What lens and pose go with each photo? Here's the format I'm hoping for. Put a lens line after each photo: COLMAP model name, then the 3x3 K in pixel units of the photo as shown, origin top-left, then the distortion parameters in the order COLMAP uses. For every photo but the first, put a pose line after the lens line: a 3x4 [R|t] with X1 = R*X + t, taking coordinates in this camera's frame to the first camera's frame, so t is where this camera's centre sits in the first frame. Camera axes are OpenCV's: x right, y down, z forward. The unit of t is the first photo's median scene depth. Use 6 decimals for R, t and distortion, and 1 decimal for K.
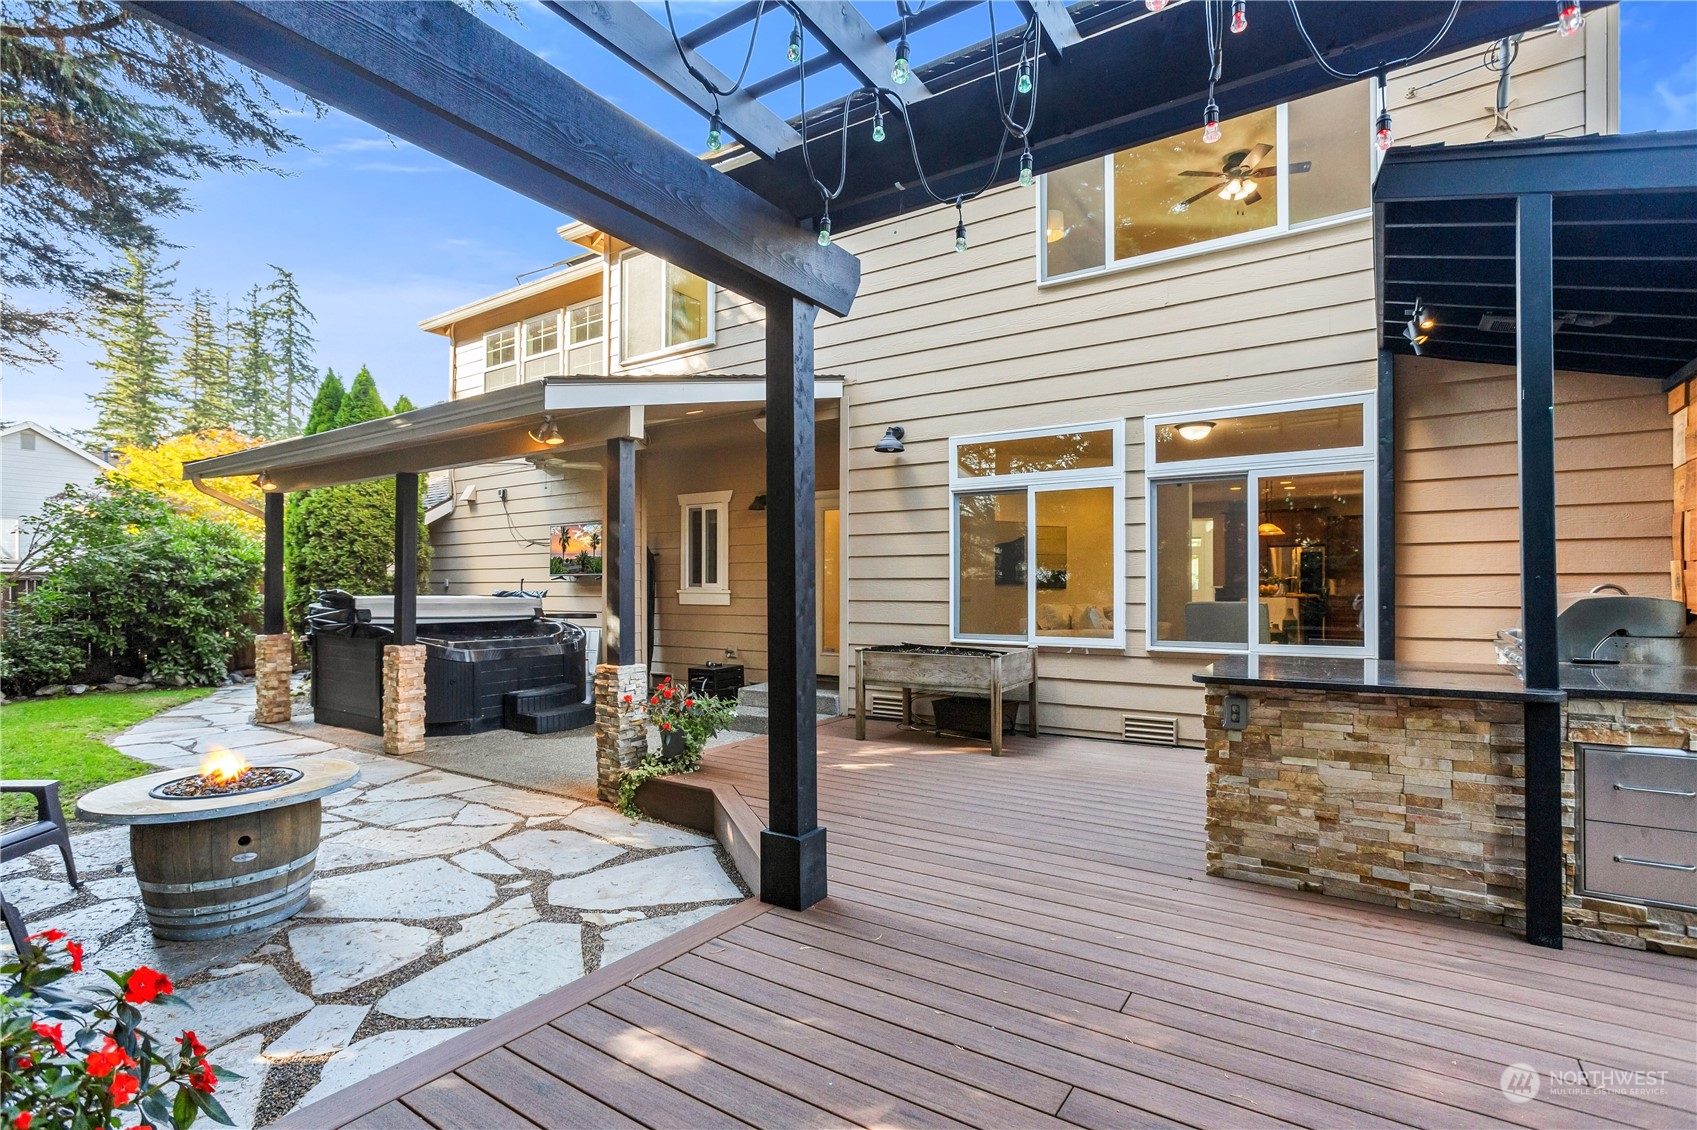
lens RADIAL K [[799.8, 0, 810.8], [0, 799.8, 589.4], [0, 0, 1]] dist [-0.002185, 0.001341]
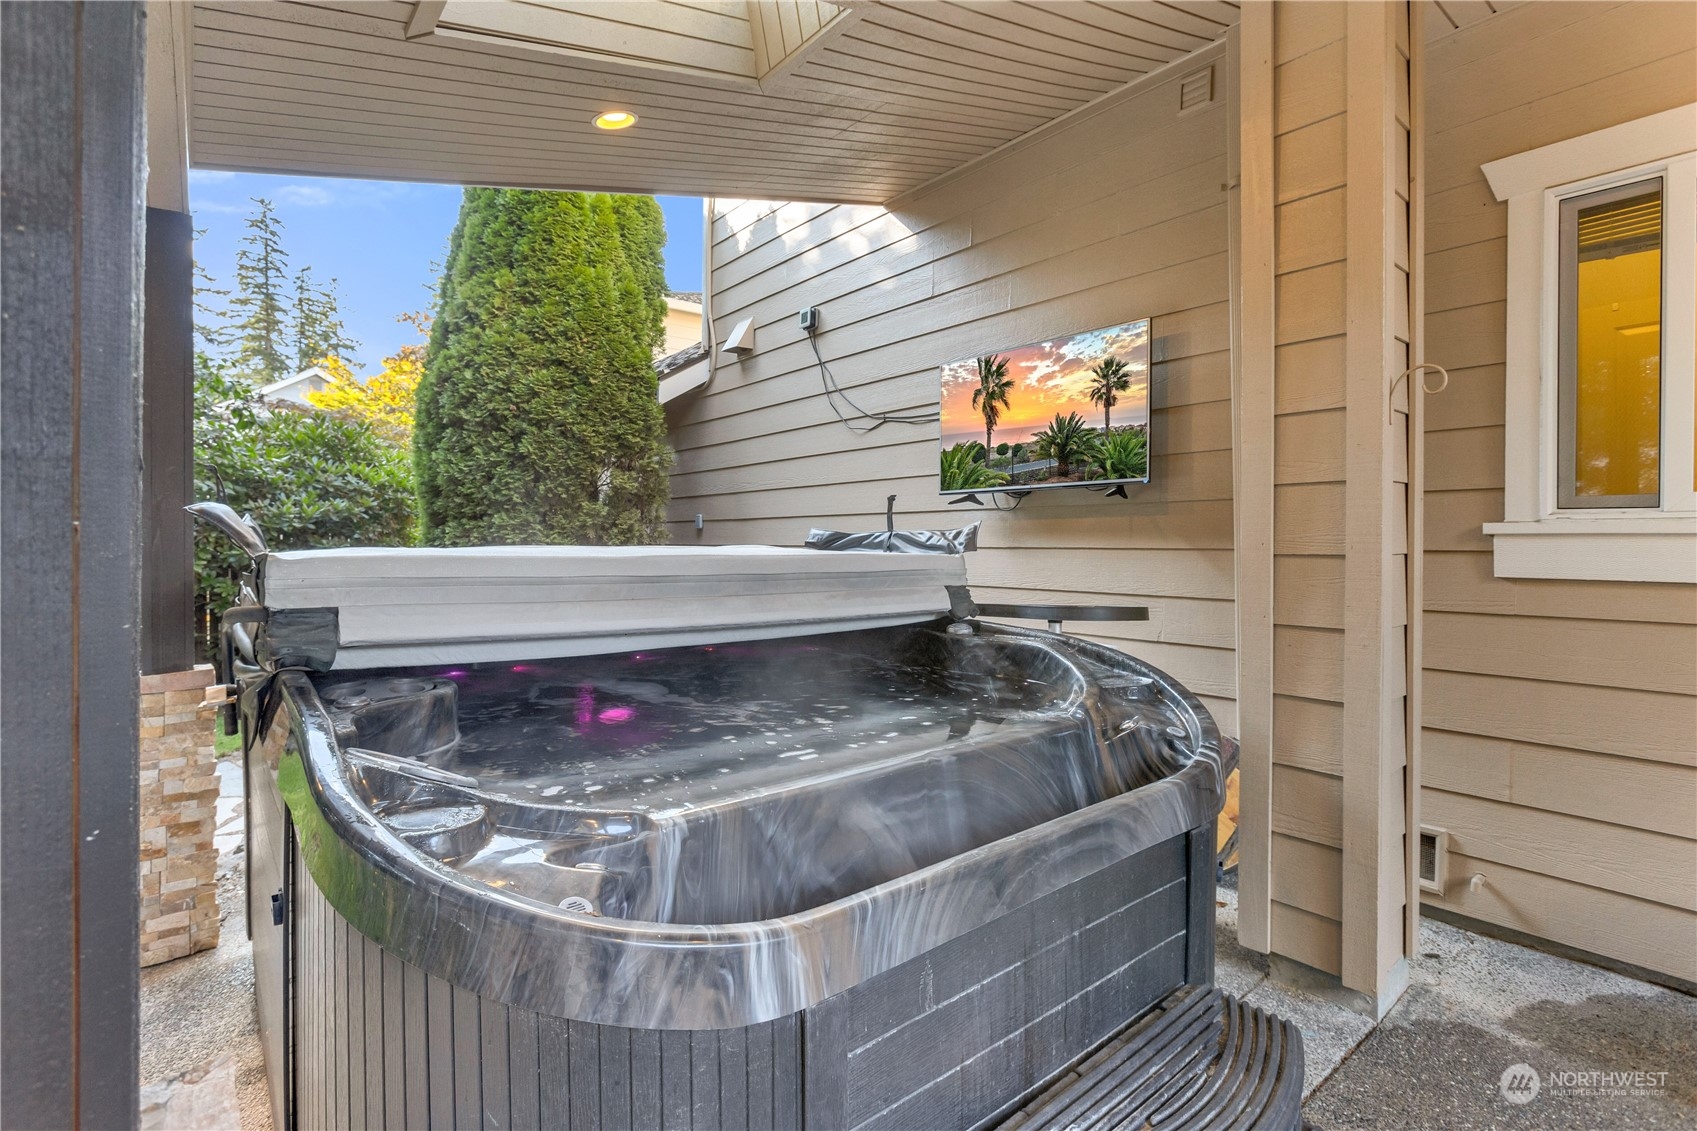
lens RADIAL K [[780.0, 0, 848.5], [0, 780.0, 565.5], [0, 0, 1]] dist [-0.067087, 0.000471]
pose [[0.970165, 0.006412, -0.242361, -0.278838], [0.000648, 0.999578, 0.029041, 0.006030], [0.242445, -0.028331, 0.969751, 0.623918]]
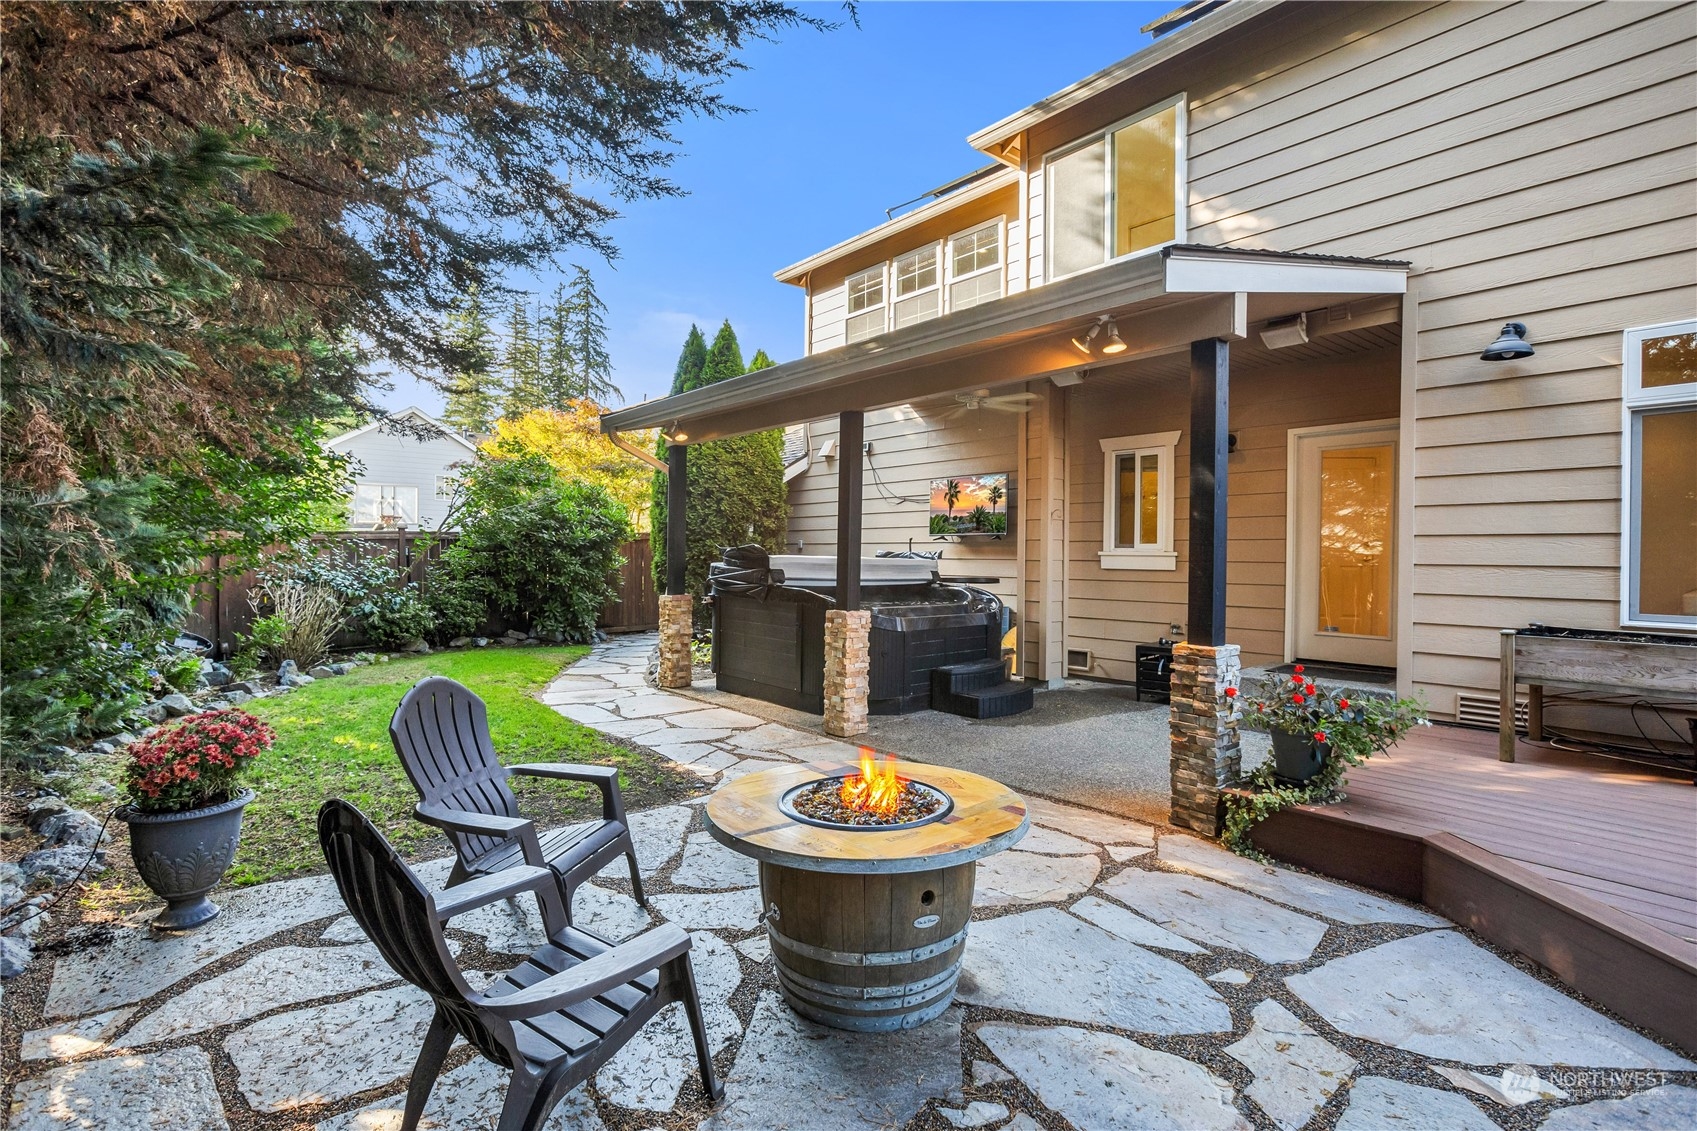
lens RADIAL K [[794.6, 0, 822.1], [0, 794.6, 559.9], [0, 0, 1]] dist [-0.032140, 0.000963]
pose [[0.964960, 0.009887, -0.262210, -0.210247], [-0.009543, 0.999951, 0.002586, 0.008917], [0.262223, 0.000007, 0.965007, 0.109501]]
